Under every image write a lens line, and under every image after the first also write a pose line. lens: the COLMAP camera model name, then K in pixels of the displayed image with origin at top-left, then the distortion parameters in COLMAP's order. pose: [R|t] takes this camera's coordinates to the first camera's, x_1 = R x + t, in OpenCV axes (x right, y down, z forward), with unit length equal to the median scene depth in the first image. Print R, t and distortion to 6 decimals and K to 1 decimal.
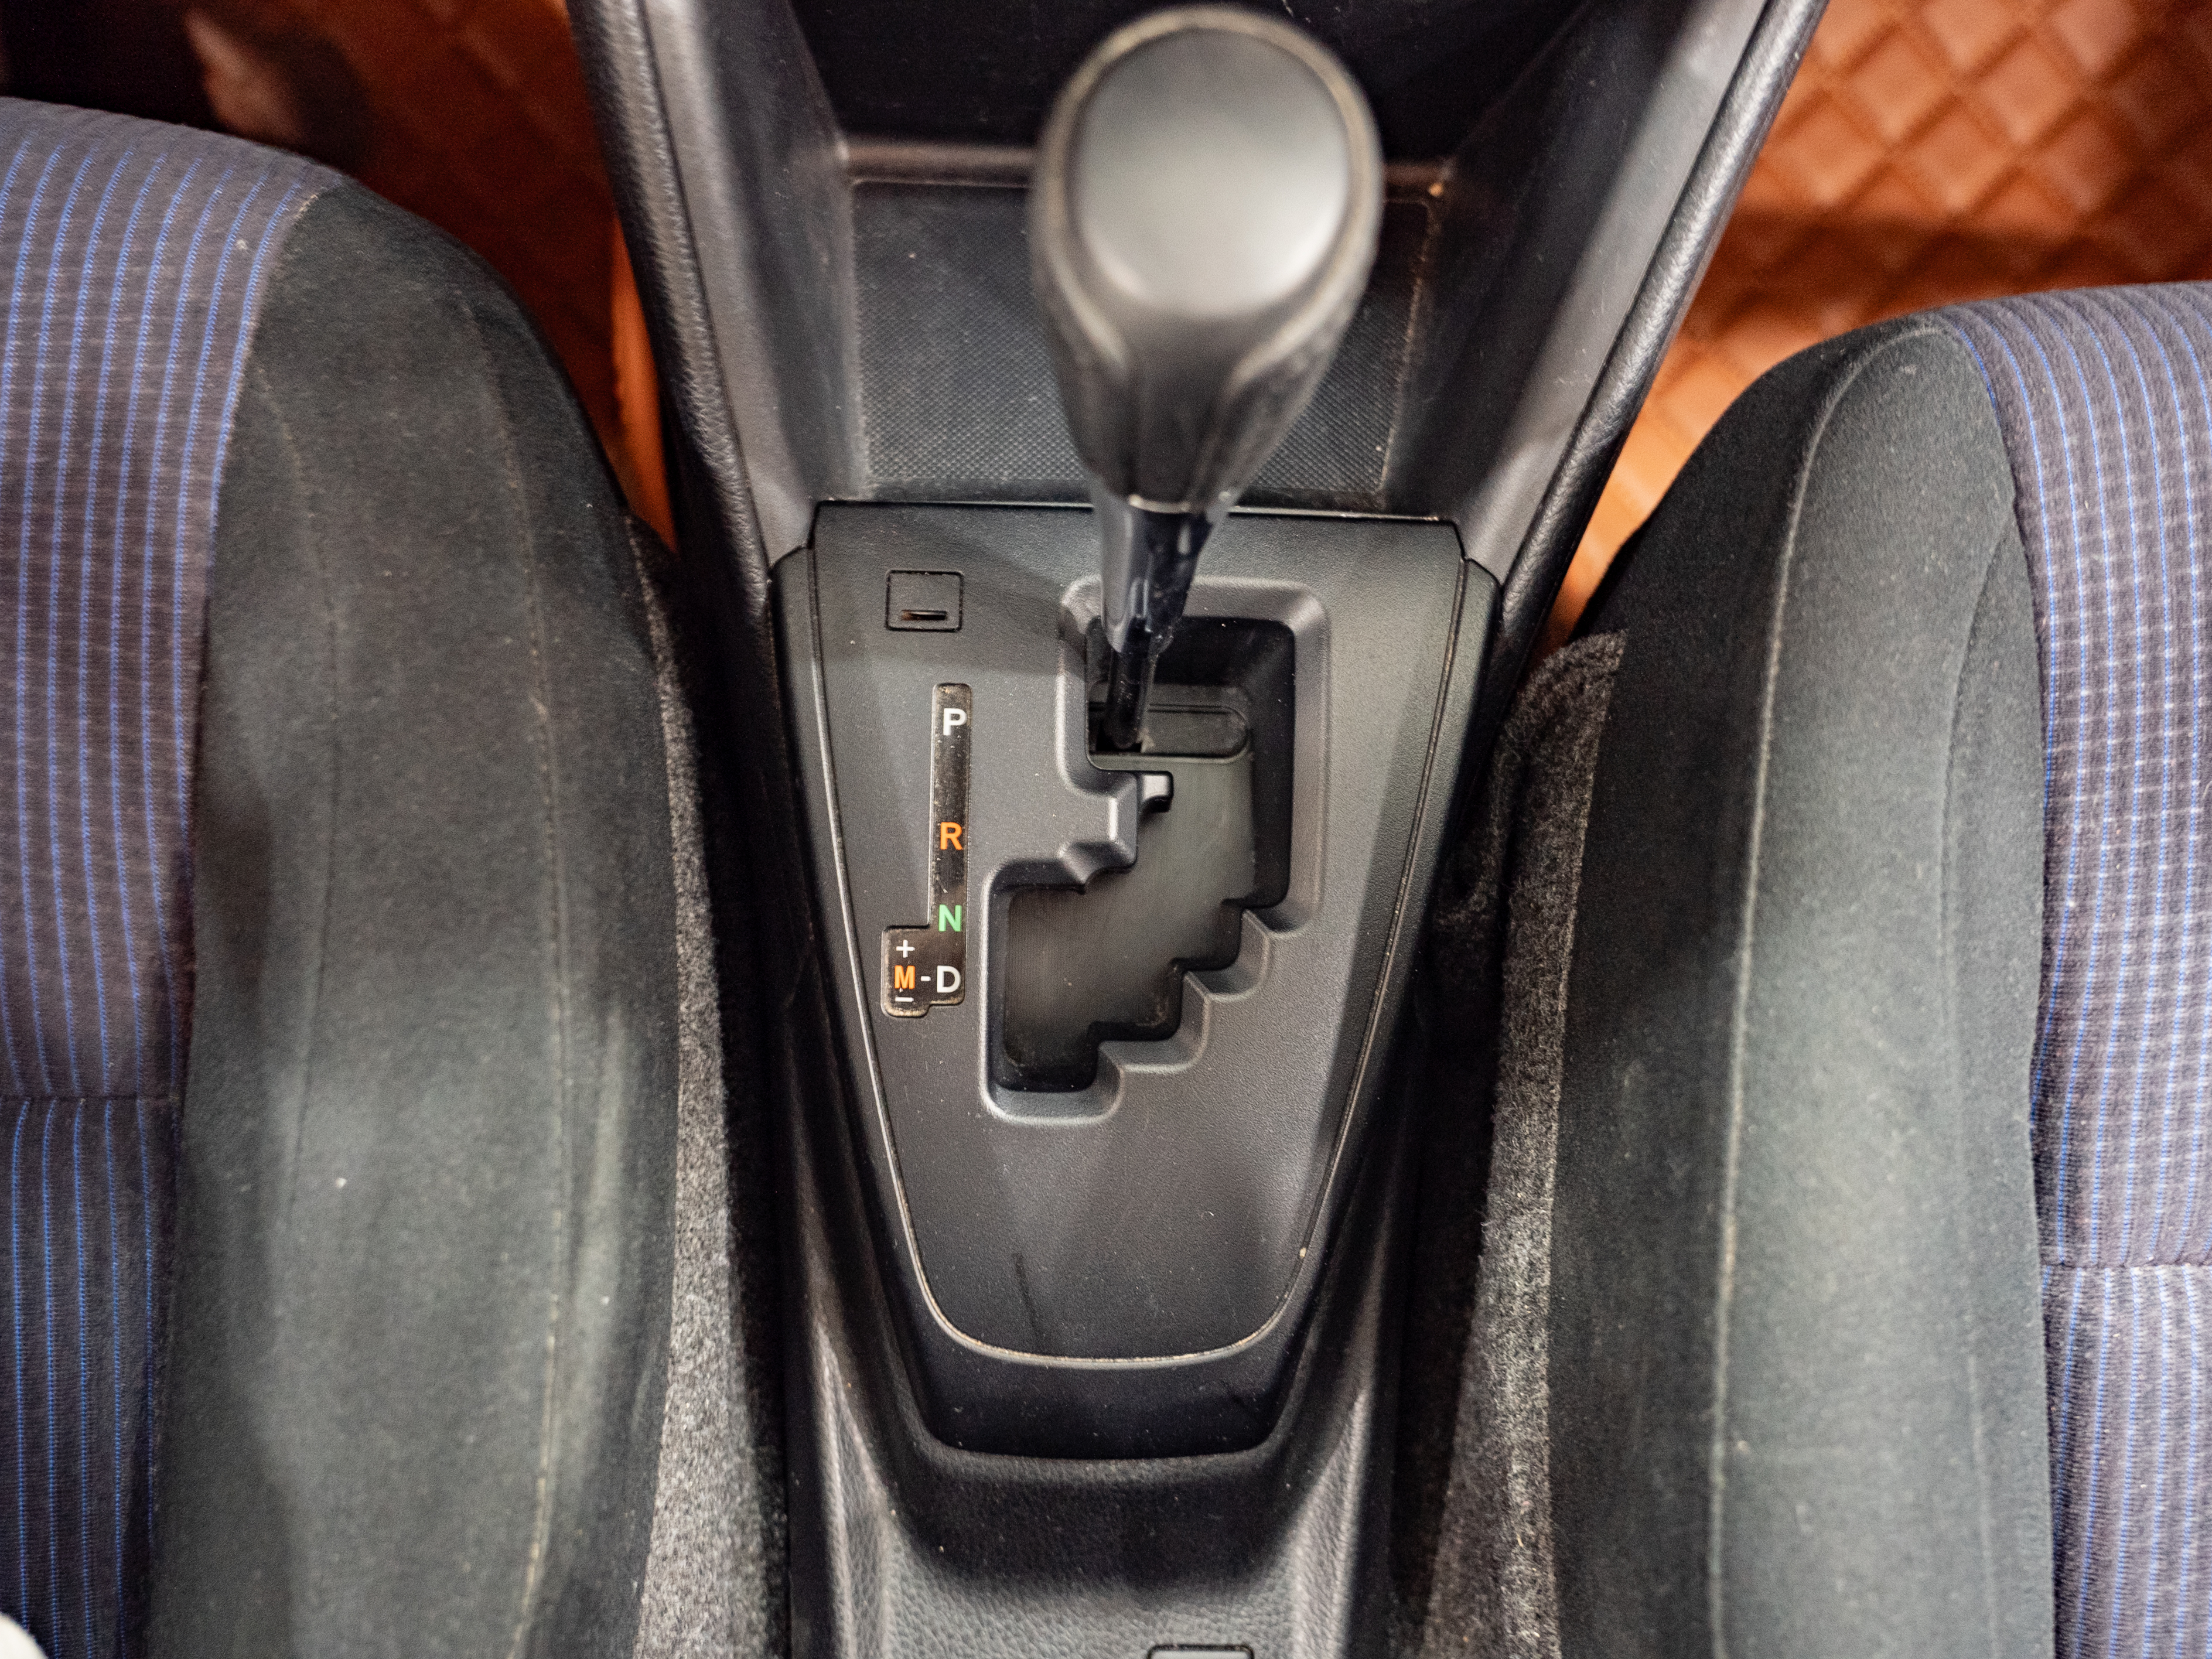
lens RADIAL K [[1905.4, 0, 1106.0], [0, 1905.4, 829.5], [0, 0, 1]] dist [-0.018835, -0.016650]
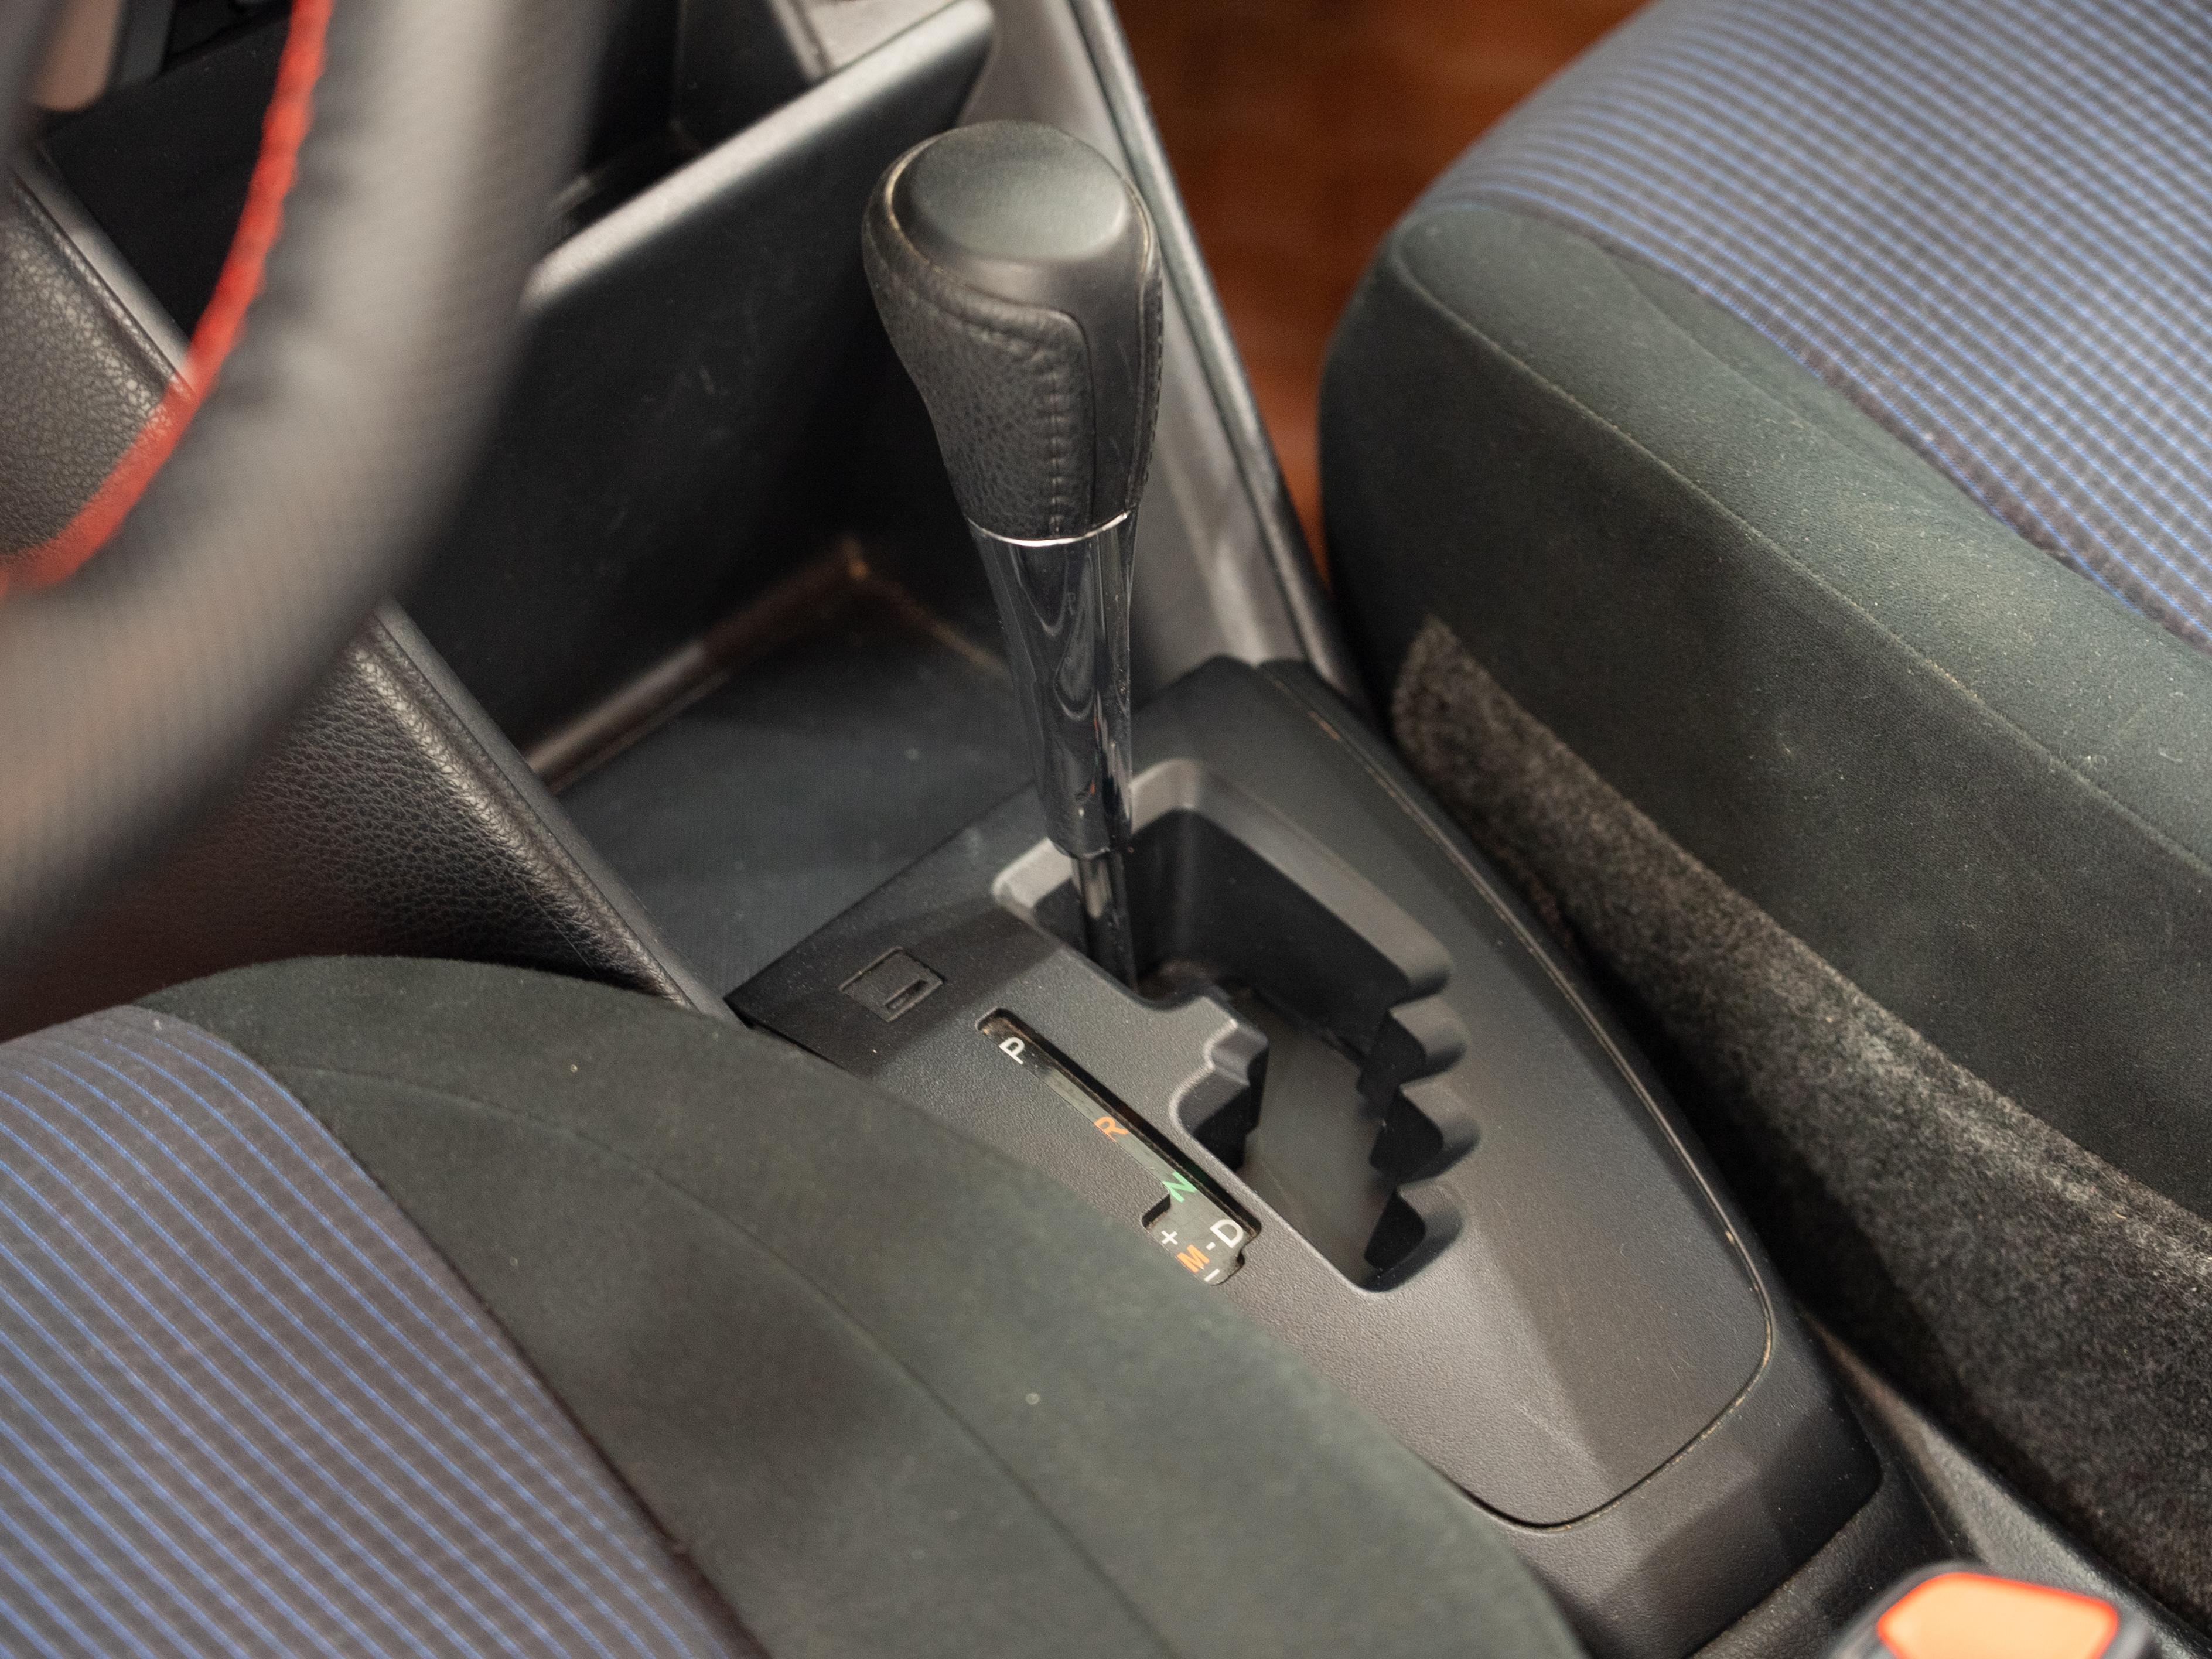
lens RADIAL K [[7391.2, 0, 1109.0], [0, 7391.2, 1068.8], [0, 0, 1]] dist [-0.158513, 2.502130]
pose [[0.670086, -0.538674, 0.510701, -1.995596], [0.732580, 0.590807, -0.338044, 1.257335], [-0.119630, 0.600648, 0.790513, -1.881447]]
